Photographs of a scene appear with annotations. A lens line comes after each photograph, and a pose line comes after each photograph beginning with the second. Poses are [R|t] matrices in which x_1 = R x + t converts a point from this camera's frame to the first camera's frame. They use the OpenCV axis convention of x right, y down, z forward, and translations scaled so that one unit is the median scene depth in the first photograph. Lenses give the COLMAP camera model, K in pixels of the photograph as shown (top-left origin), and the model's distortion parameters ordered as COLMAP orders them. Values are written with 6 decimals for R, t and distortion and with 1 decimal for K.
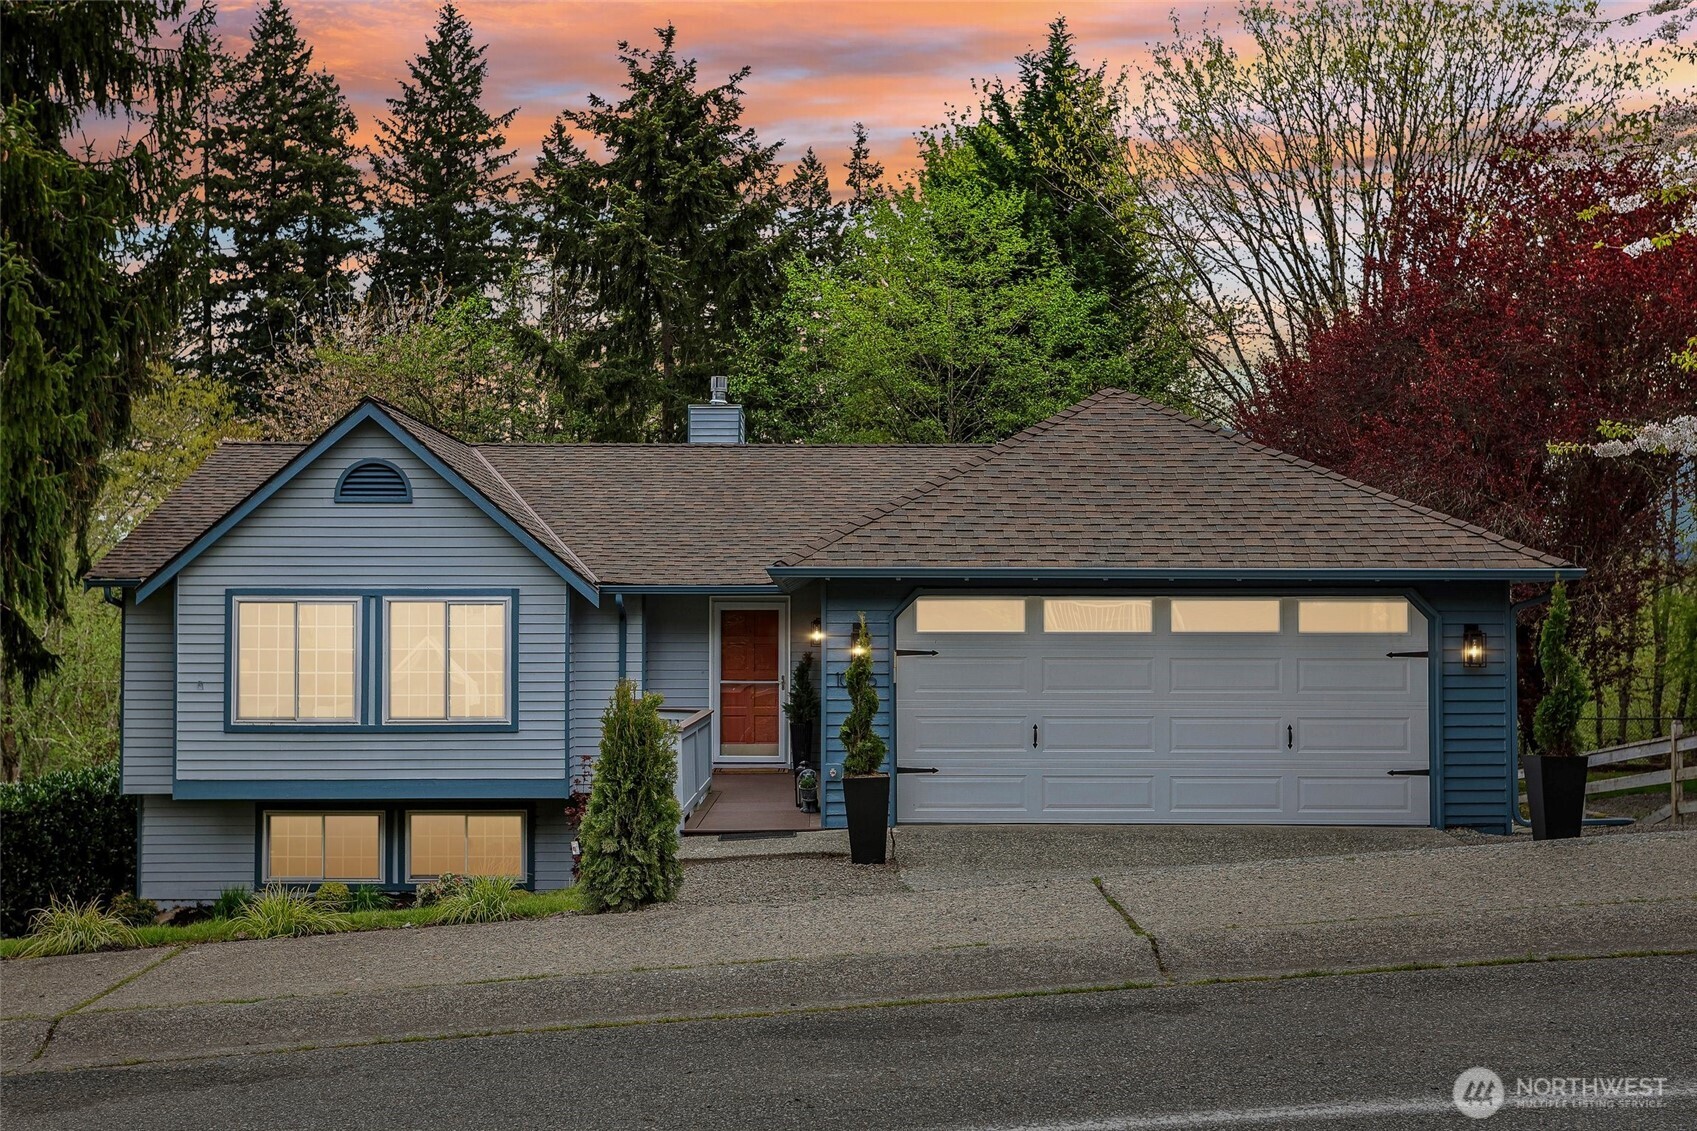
lens RADIAL K [[1862.5, 0, 849.3], [0, 1862.5, 567.5], [0, 0, 1]] dist [0.023614, 0.000000]
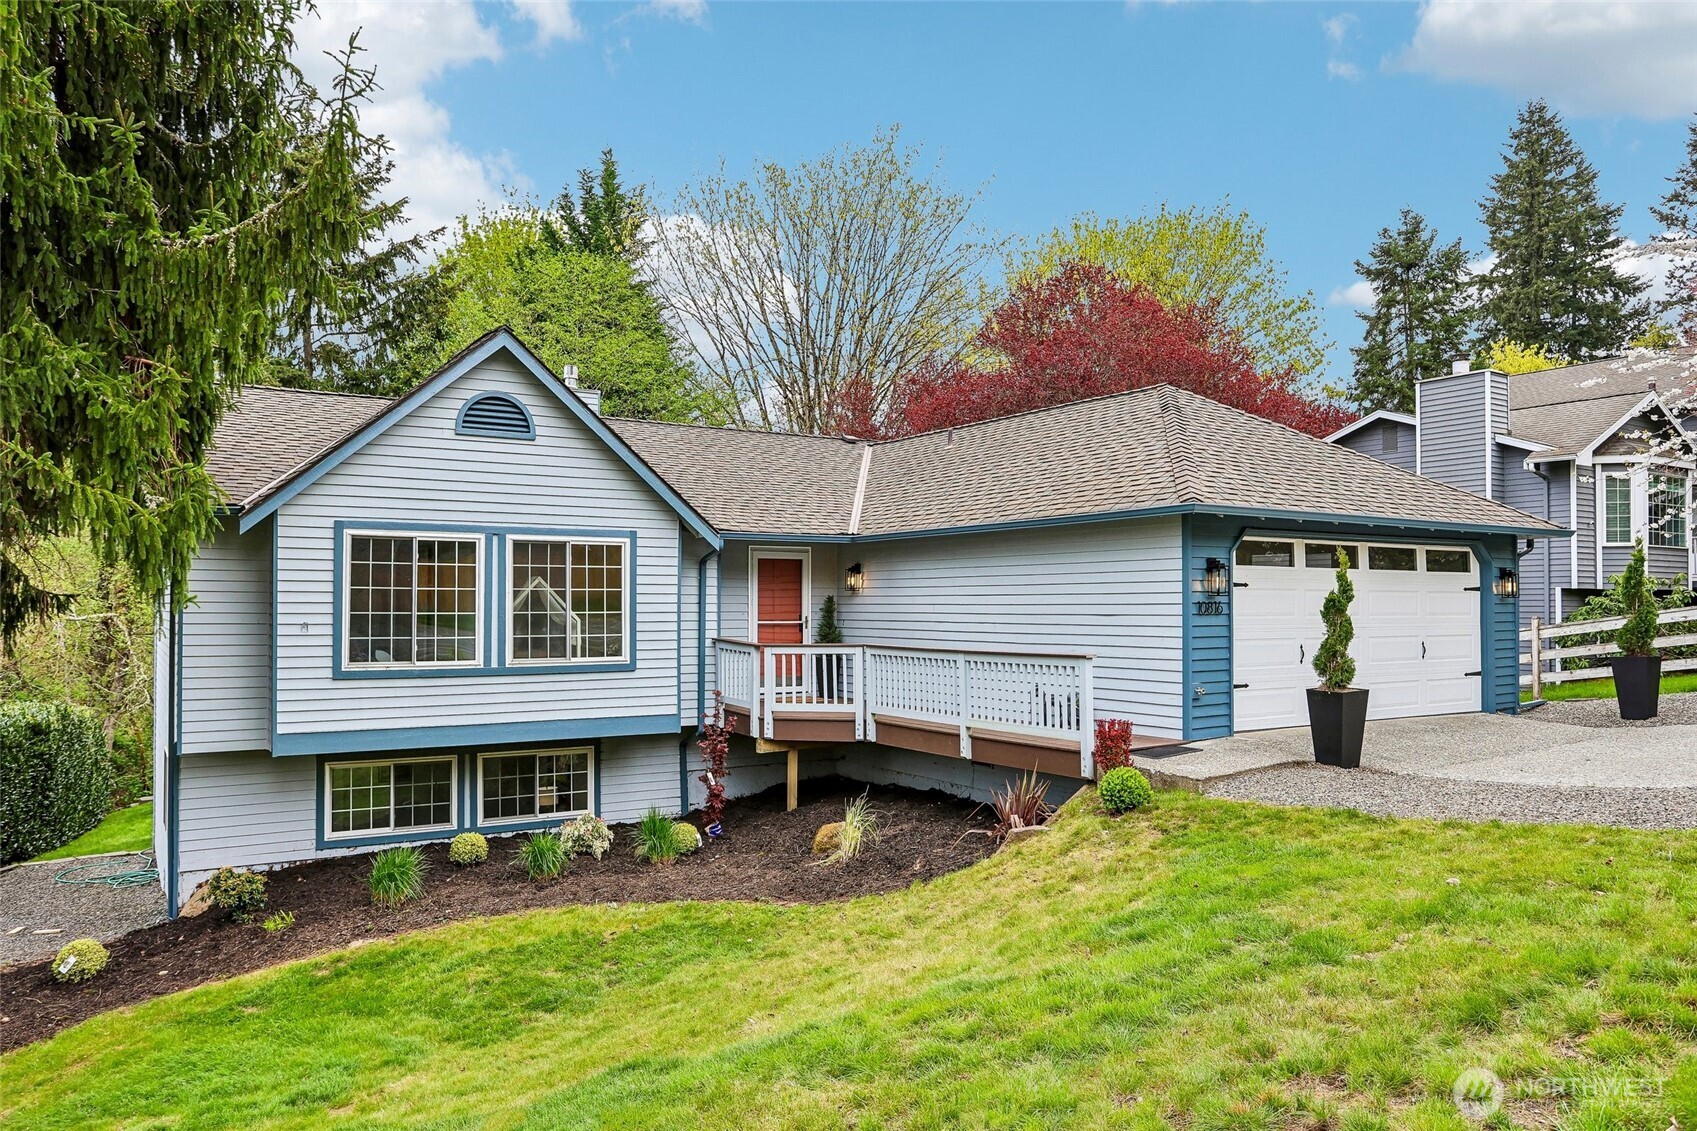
lens RADIAL K [[1176.4, 0, 853.4], [0, 1176.4, 574.8], [0, 0, 1]] dist [-0.045625, -0.001008]
pose [[0.846445, 0.013796, 0.532297, -0.420174], [-0.017956, 0.999835, 0.002640, 0.031599], [-0.532173, -0.011792, 0.846553, 0.386786]]
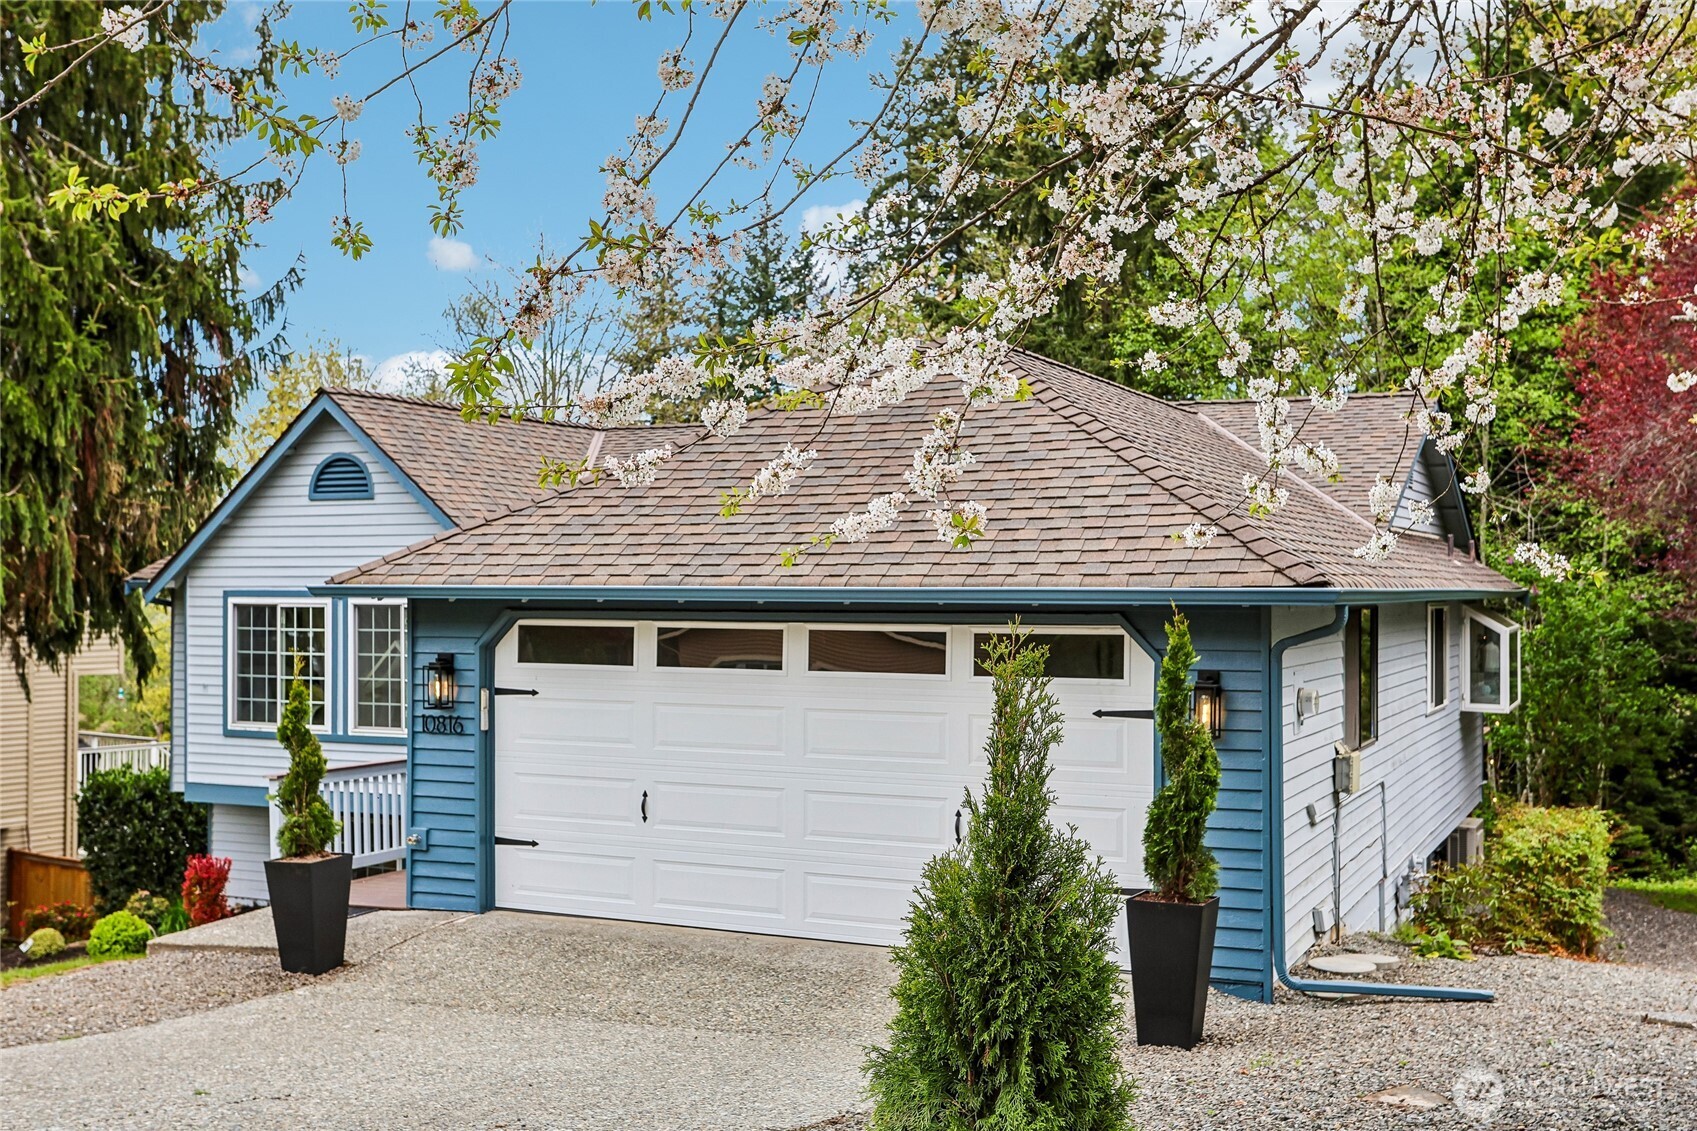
lens RADIAL K [[1787.7, 0, 845.4], [0, 1787.7, 565.2], [0, 0, 1]] dist [0.021012, 0.000000]
pose [[0.901594, -0.004197, -0.432563, 0.368445], [0.013553, 0.999736, 0.018547, -0.014872], [0.432371, -0.022584, 0.901413, 0.290530]]
